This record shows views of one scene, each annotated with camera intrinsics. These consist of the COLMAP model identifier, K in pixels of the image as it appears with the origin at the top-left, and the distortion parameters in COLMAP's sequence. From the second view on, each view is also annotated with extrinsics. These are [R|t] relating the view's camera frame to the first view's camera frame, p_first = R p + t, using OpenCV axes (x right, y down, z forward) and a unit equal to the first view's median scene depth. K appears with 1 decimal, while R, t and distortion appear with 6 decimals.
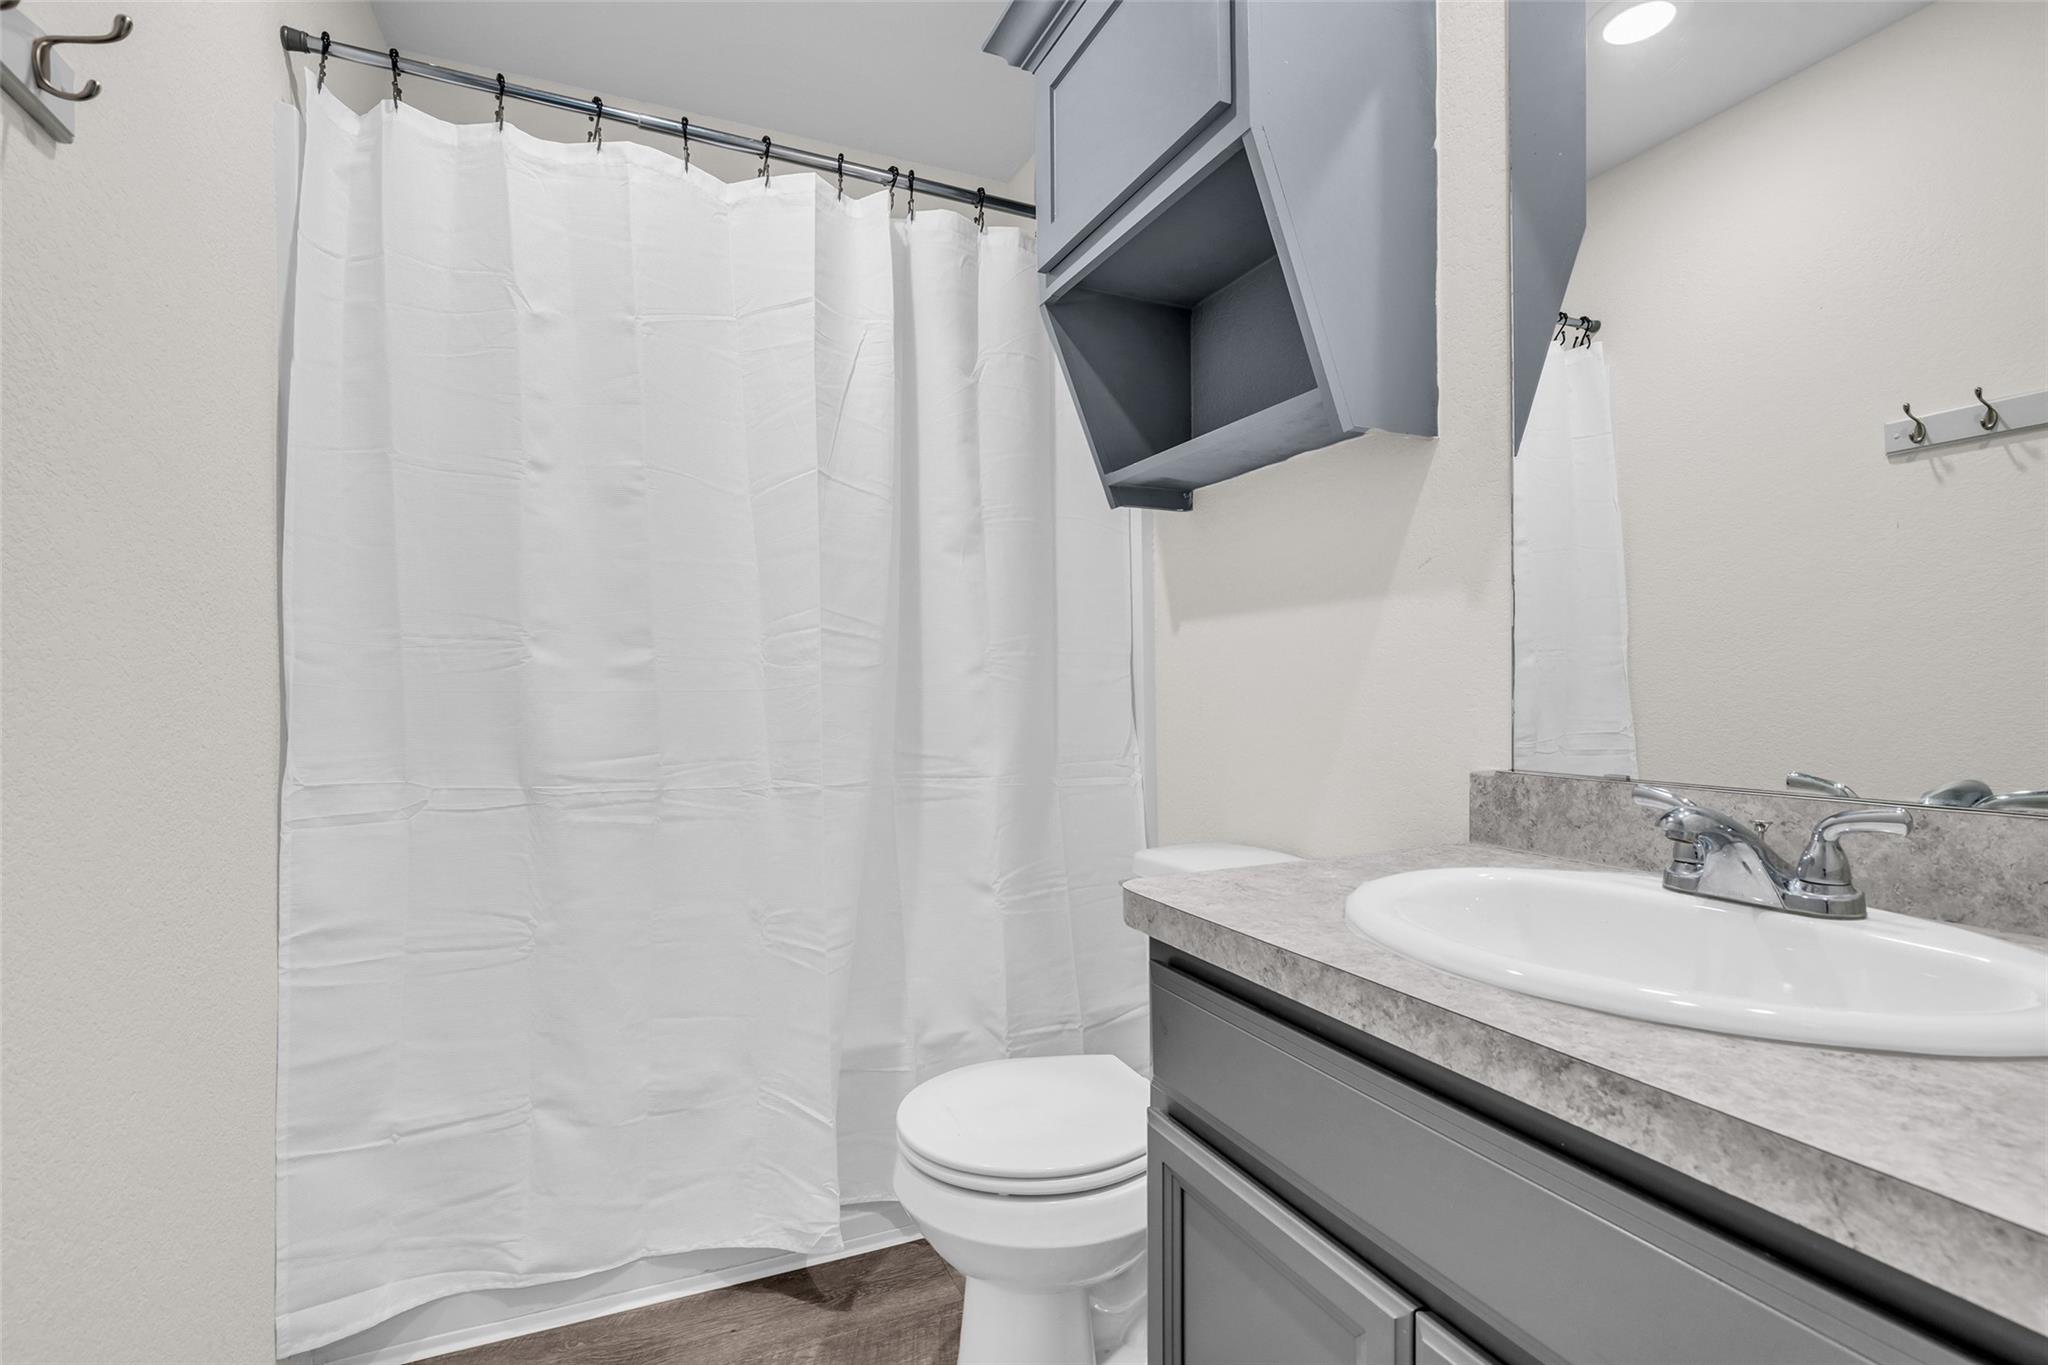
lens RADIAL K [[958.1, 0, 1015.6], [0, 958.1, 695.8], [0, 0, 1]] dist [0.000184, 0.000220]
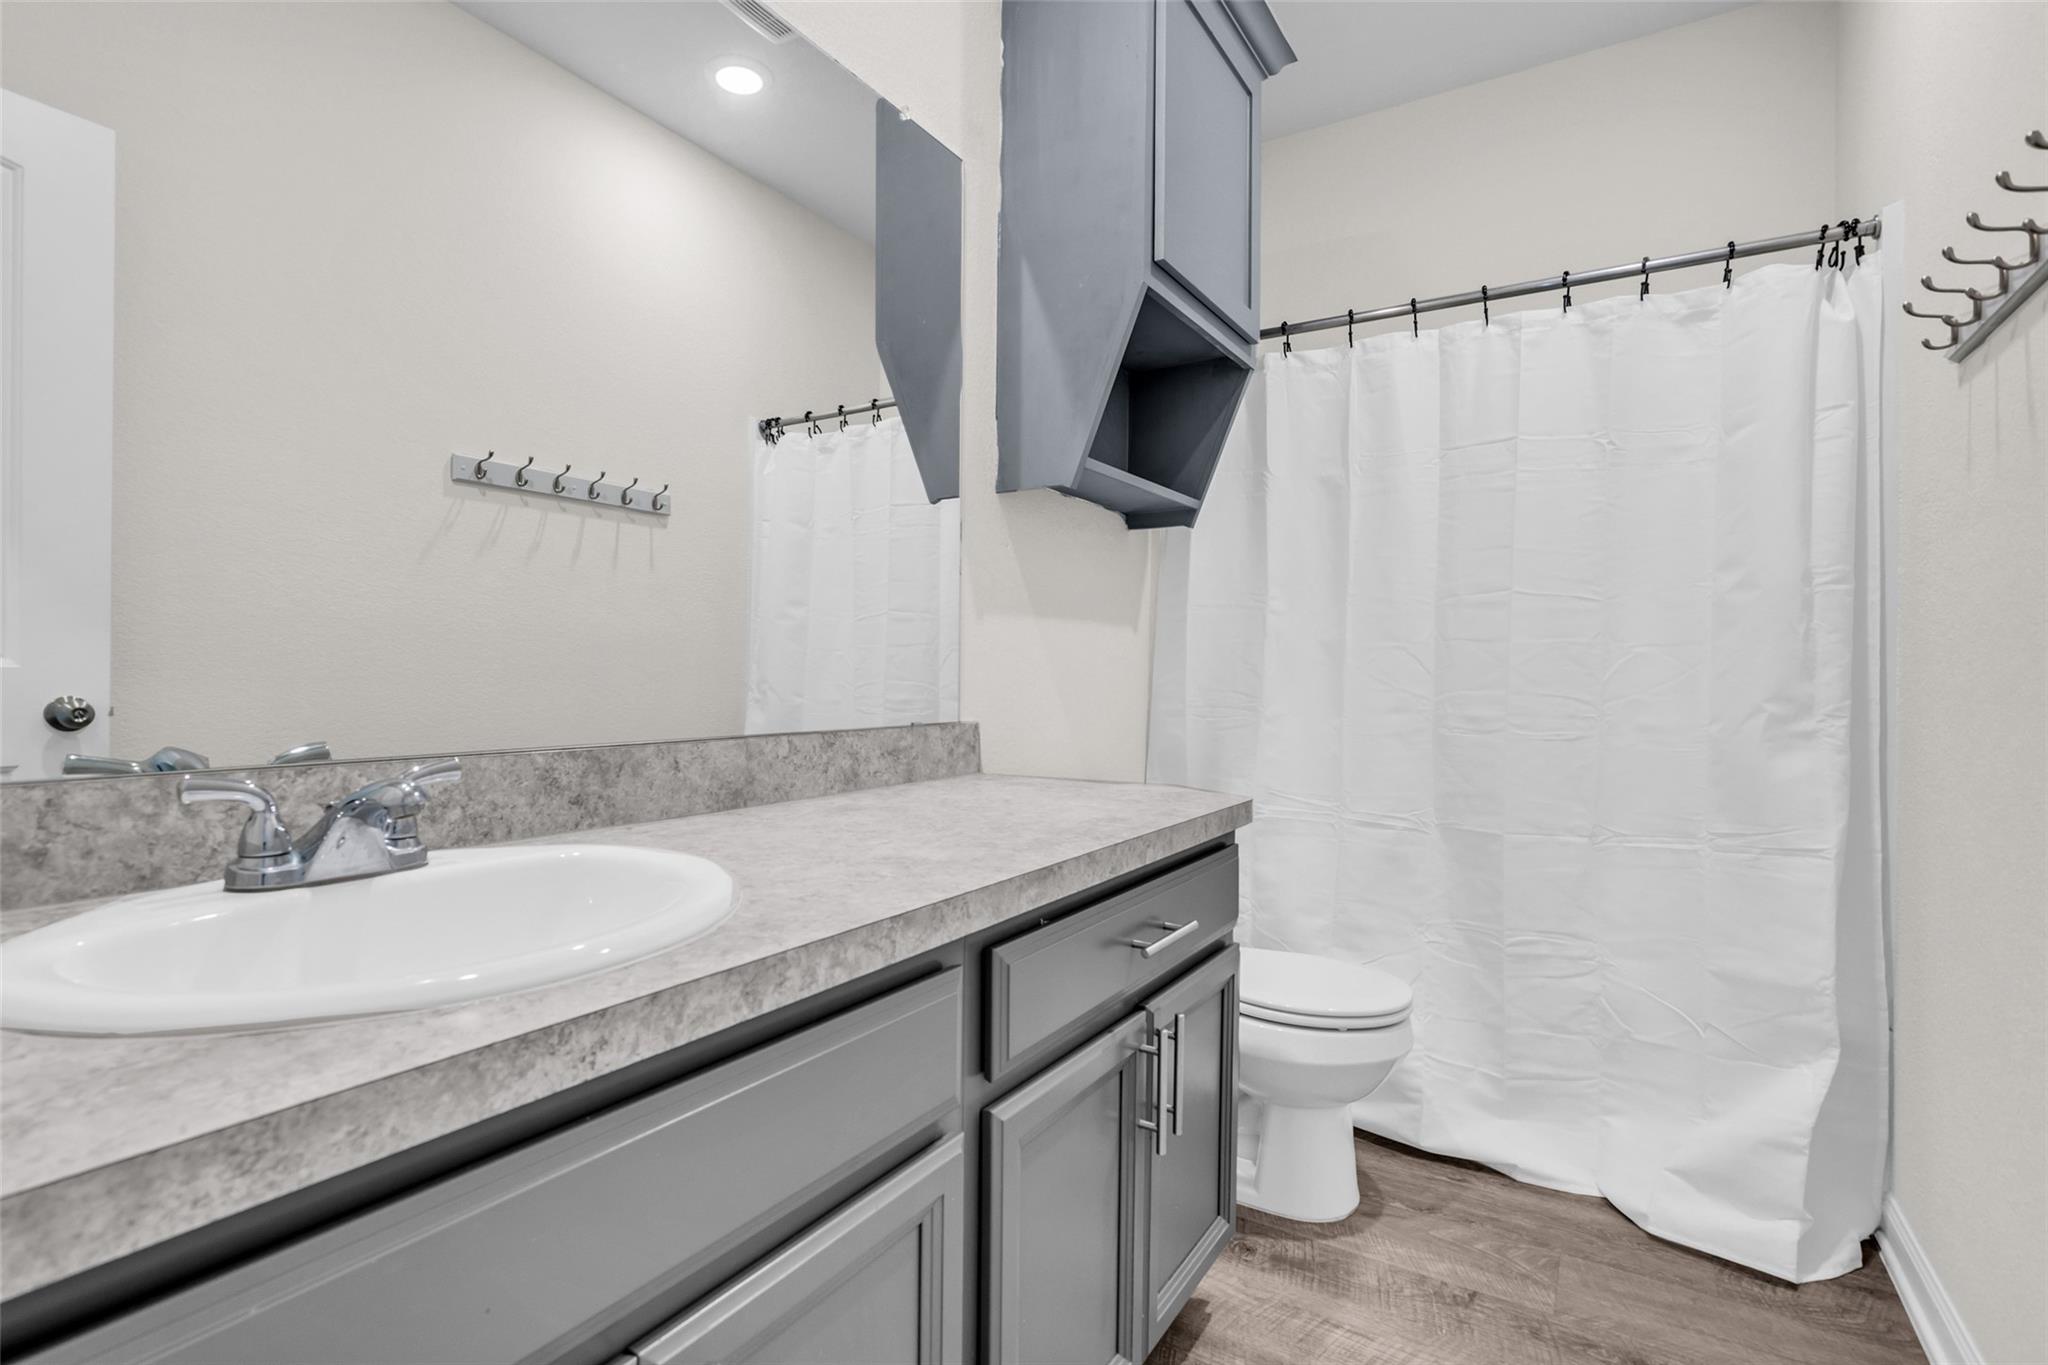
lens RADIAL K [[958.1, 0, 1015.6], [0, 958.1, 695.8], [0, 0, 1]] dist [0.000184, 0.000220]
pose [[-0.549281, -0.009920, 0.835579, -0.458130], [-0.022861, 0.999734, -0.003159, 0.013360], [-0.835325, -0.020837, -0.549361, 0.955579]]
